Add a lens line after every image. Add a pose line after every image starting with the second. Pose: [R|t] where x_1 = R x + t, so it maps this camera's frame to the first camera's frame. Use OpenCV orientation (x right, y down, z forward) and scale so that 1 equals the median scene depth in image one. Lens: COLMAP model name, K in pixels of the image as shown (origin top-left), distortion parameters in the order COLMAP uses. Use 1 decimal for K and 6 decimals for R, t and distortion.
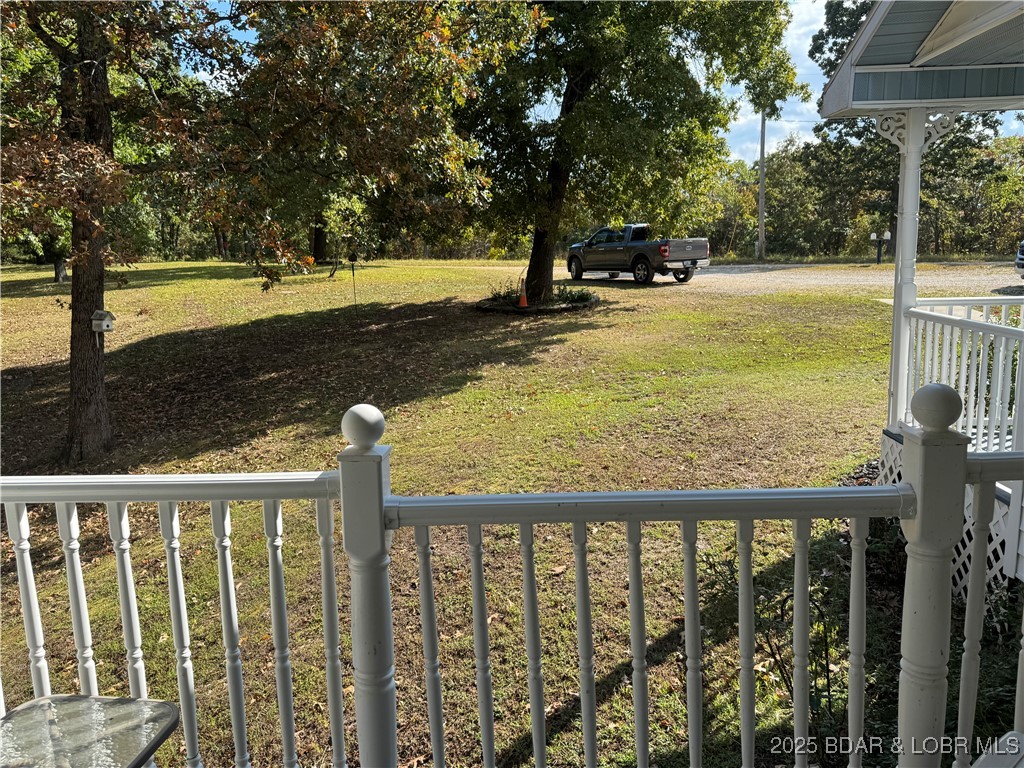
lens RADIAL K [[781.6, 0, 511.3], [0, 781.6, 383.6], [0, 0, 1]] dist [0.065921, -0.091864]
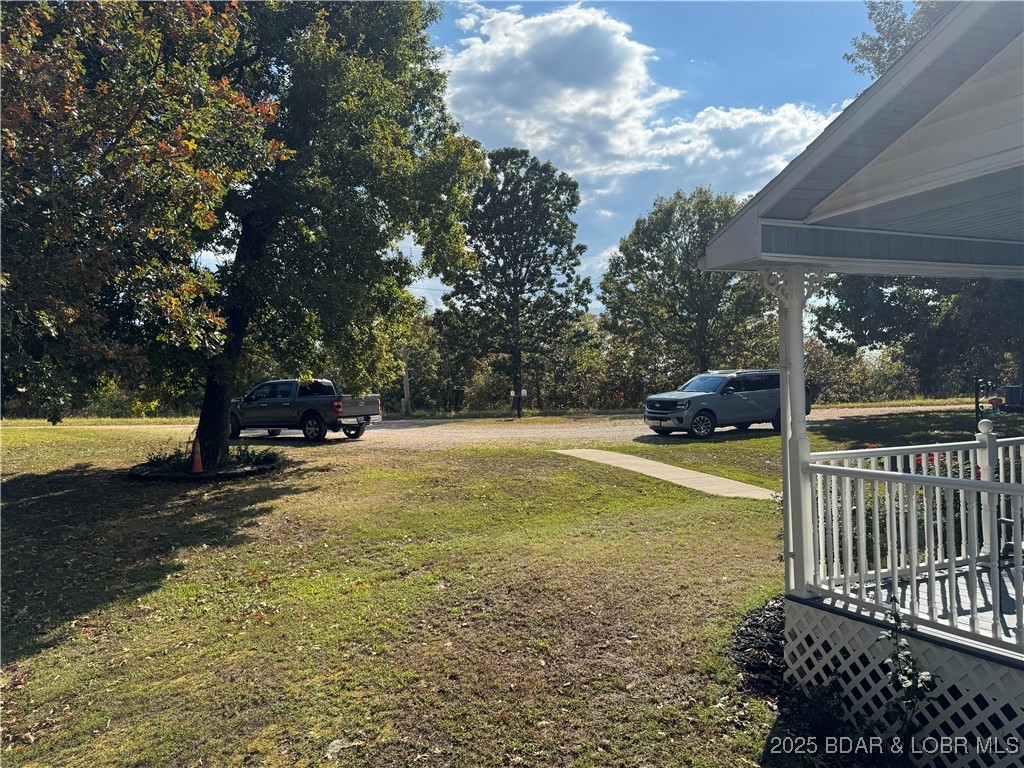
lens RADIAL K [[781.6, 0, 509.7], [0, 781.6, 378.1], [0, 0, 1]] dist [0.065921, -0.091864]
pose [[0.890852, 0.011277, 0.454154, -0.075242], [0.081107, 0.979682, -0.183423, -0.014570], [-0.446995, 0.200238, 0.871837, 0.087872]]
